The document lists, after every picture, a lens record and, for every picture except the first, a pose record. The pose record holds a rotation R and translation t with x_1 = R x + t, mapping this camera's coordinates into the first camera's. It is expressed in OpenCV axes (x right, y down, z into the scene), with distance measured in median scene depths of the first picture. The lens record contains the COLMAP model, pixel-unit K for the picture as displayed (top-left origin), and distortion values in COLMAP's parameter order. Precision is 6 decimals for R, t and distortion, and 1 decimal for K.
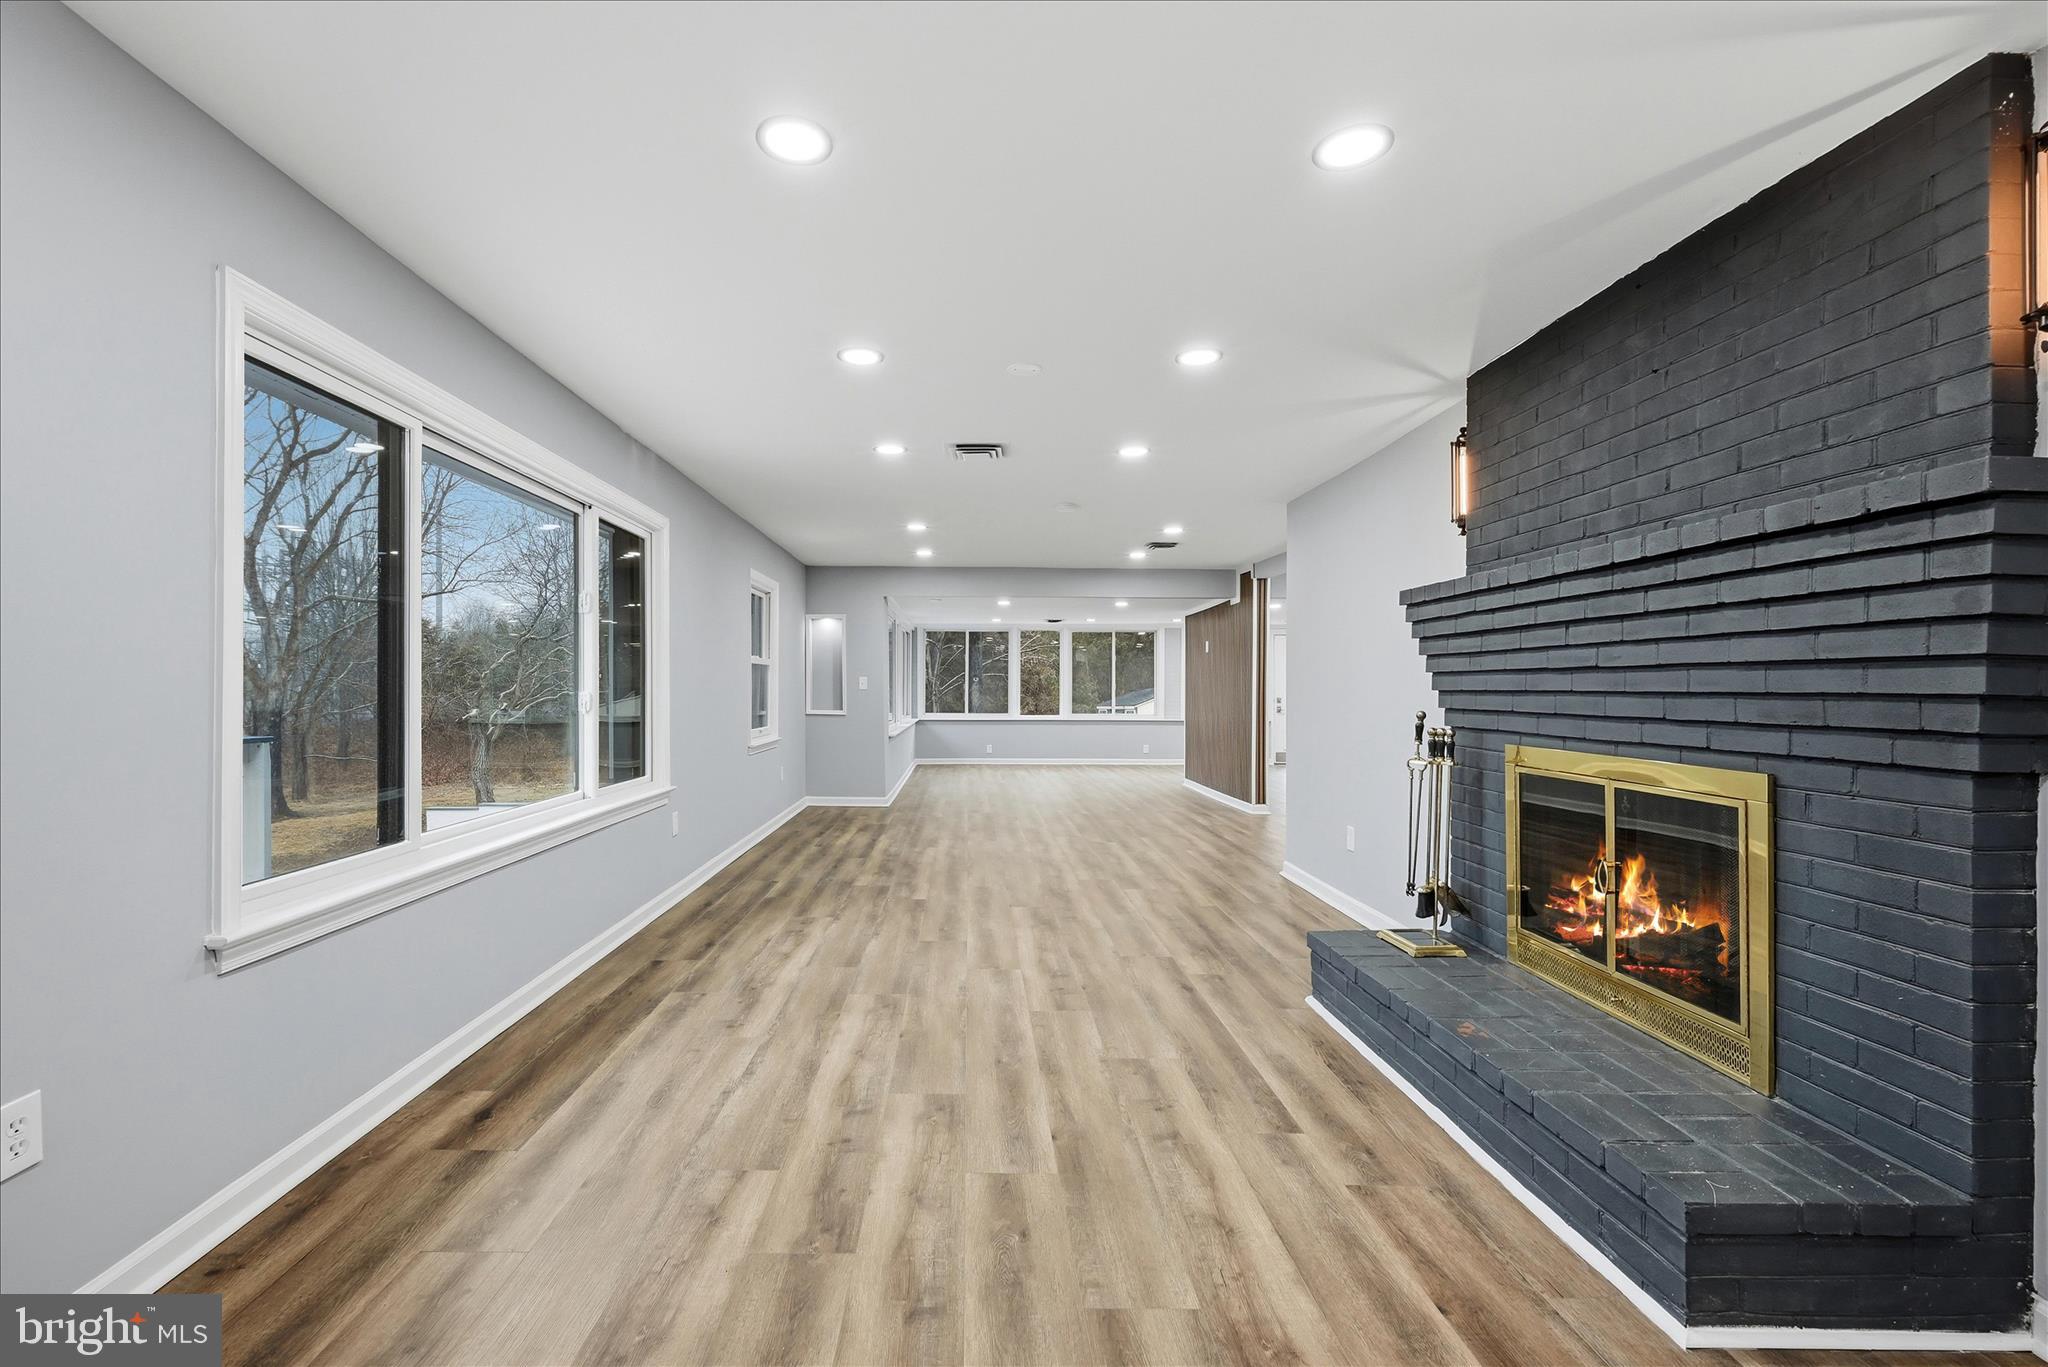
lens RADIAL K [[861.3, 0, 988.4], [0, 861.3, 692.2], [0, 0, 1]] dist [-0.000276, 0.000113]
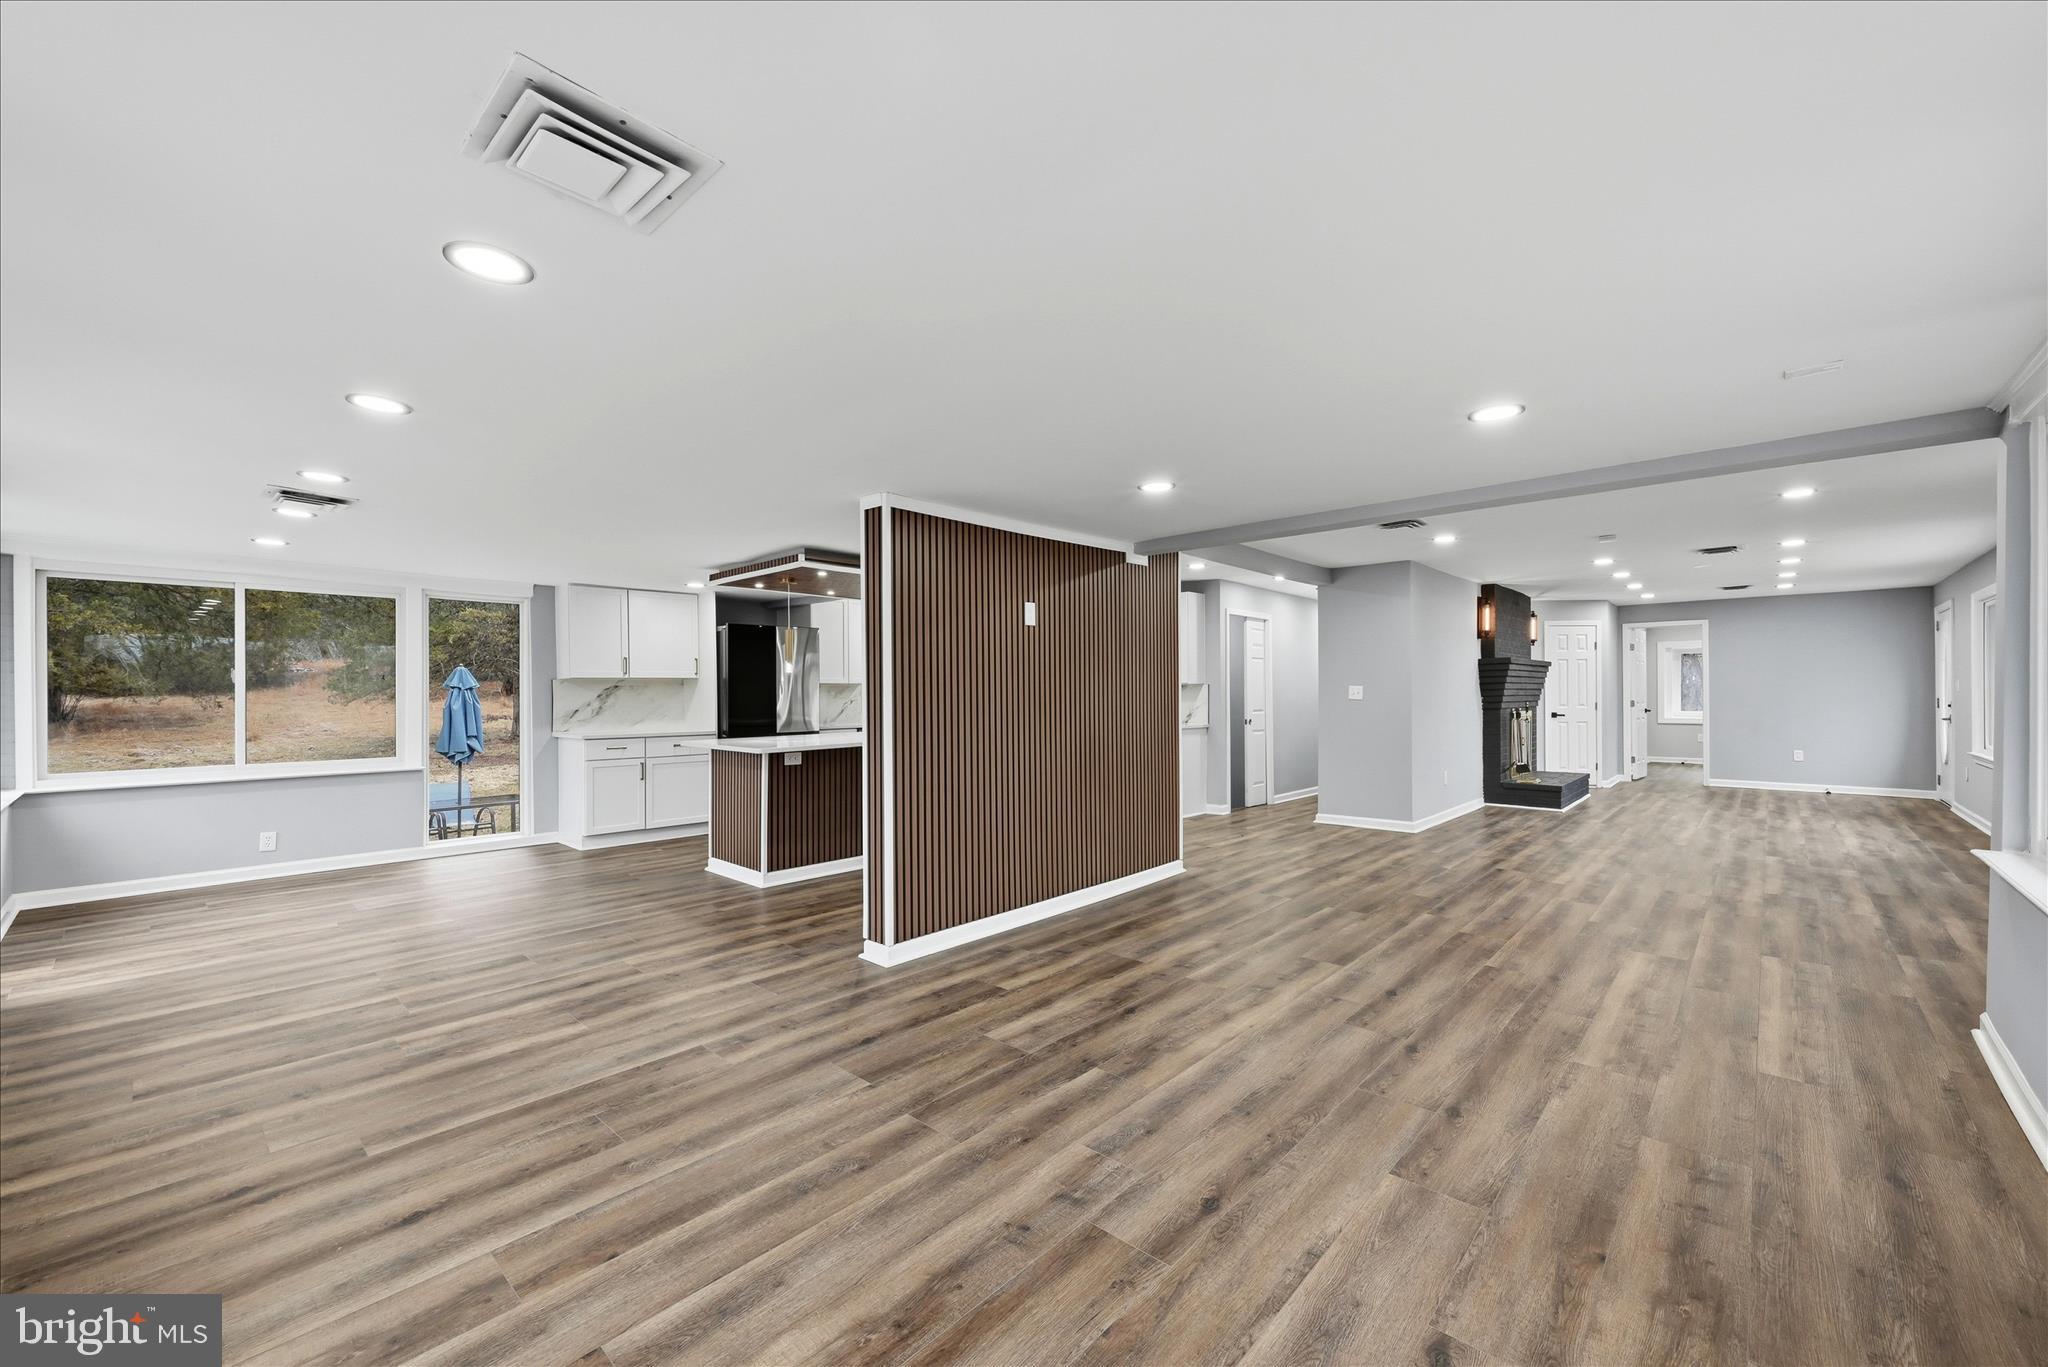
lens RADIAL K [[813.6, 0, 1024.9], [0, 813.6, 695.2], [0, 0, 1]] dist [0.000200, -0.000148]
pose [[-0.718327, 0.001977, 0.695703, -0.244505], [0.007225, 0.999963, 0.004618, -0.032008], [-0.695668, 0.008344, -0.718315, 5.255479]]
